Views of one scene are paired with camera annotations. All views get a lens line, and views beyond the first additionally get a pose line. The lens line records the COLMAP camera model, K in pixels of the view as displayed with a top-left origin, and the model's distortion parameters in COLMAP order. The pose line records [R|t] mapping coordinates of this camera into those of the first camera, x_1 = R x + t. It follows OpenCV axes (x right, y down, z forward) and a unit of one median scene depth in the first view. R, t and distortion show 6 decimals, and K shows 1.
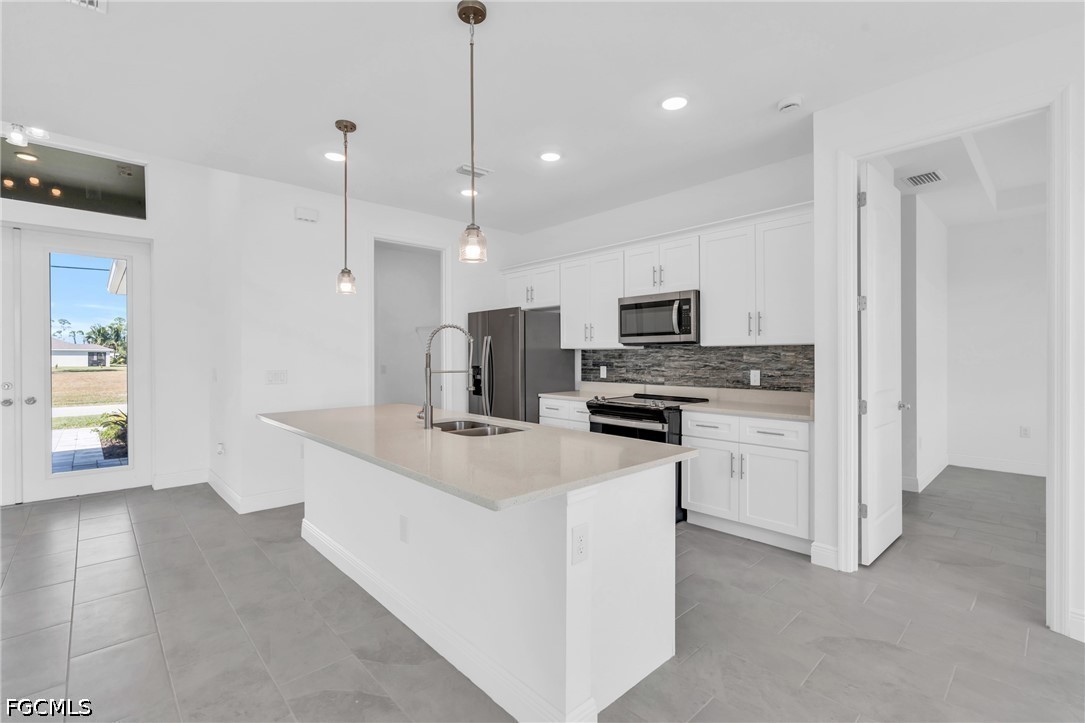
lens RADIAL K [[484.7, 0, 542.5], [0, 484.7, 361.5], [0, 0, 1]] dist [-0.002420, -0.000218]
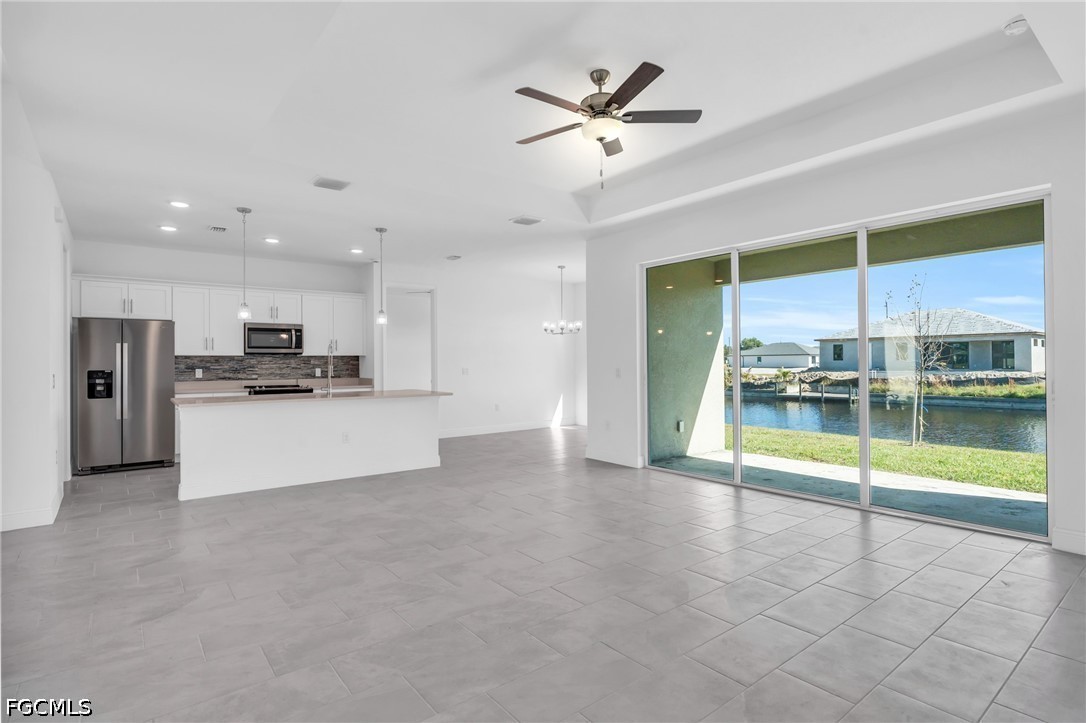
lens RADIAL K [[543.9, 0, 543.0], [0, 543.9, 361.5], [0, 0, 1]] dist [-0.003868, -0.000476]
pose [[0.083858, 0.005223, 0.996464, -1.527492], [0.017866, 0.999818, -0.006744, 0.019448], [-0.996318, 0.018368, 0.083750, -0.068130]]
